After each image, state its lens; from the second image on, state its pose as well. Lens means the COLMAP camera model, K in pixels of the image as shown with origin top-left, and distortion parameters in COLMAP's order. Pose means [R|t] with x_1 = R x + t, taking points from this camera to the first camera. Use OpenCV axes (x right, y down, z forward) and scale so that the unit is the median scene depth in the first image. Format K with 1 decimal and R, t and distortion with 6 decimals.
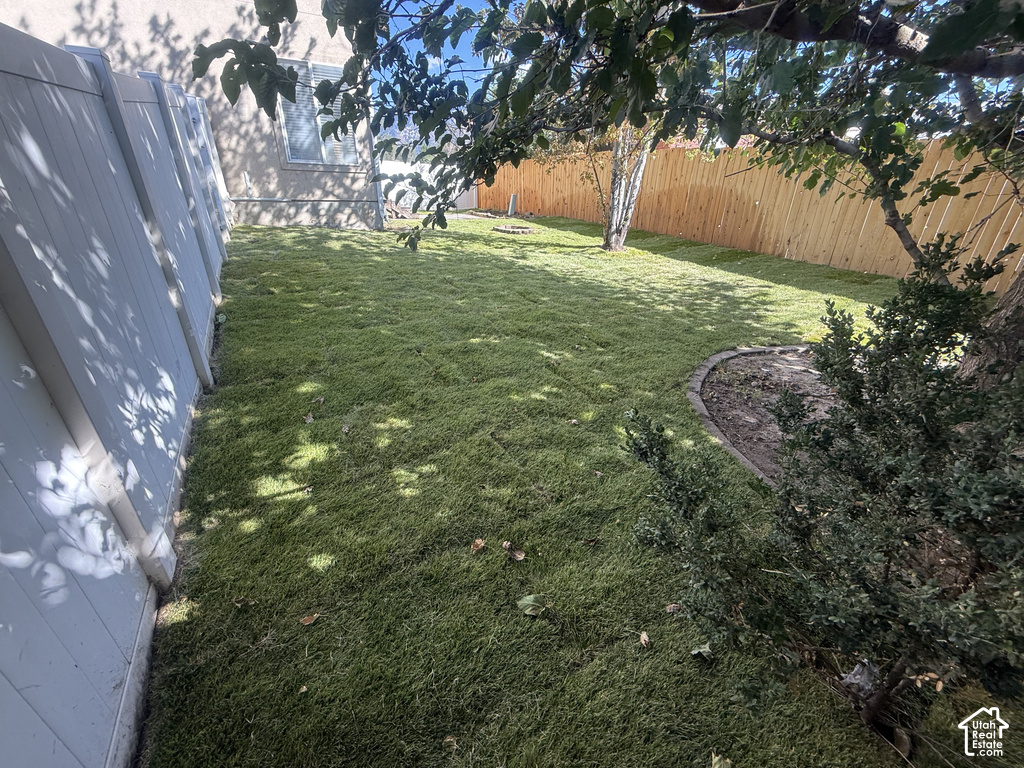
lens RADIAL K [[407.9, 0, 512.9], [0, 407.9, 388.7], [0, 0, 1]] dist [0.001732, -0.000204]
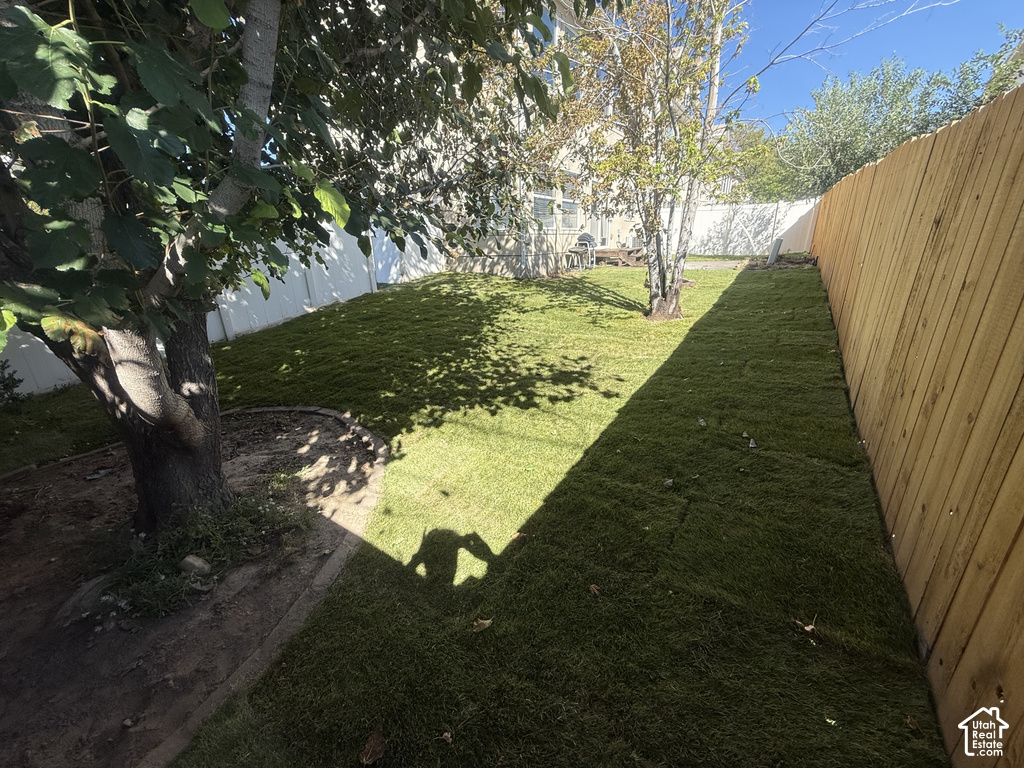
lens RADIAL K [[407.9, 0, 511.0], [0, 407.9, 383.6], [0, 0, 1]] dist [0.001732, -0.000204]
pose [[0.516480, 0.264444, -0.814443, 0.948486], [-0.339849, 0.936307, 0.088497, -0.239745], [0.785971, 0.231081, 0.573455, 0.431256]]
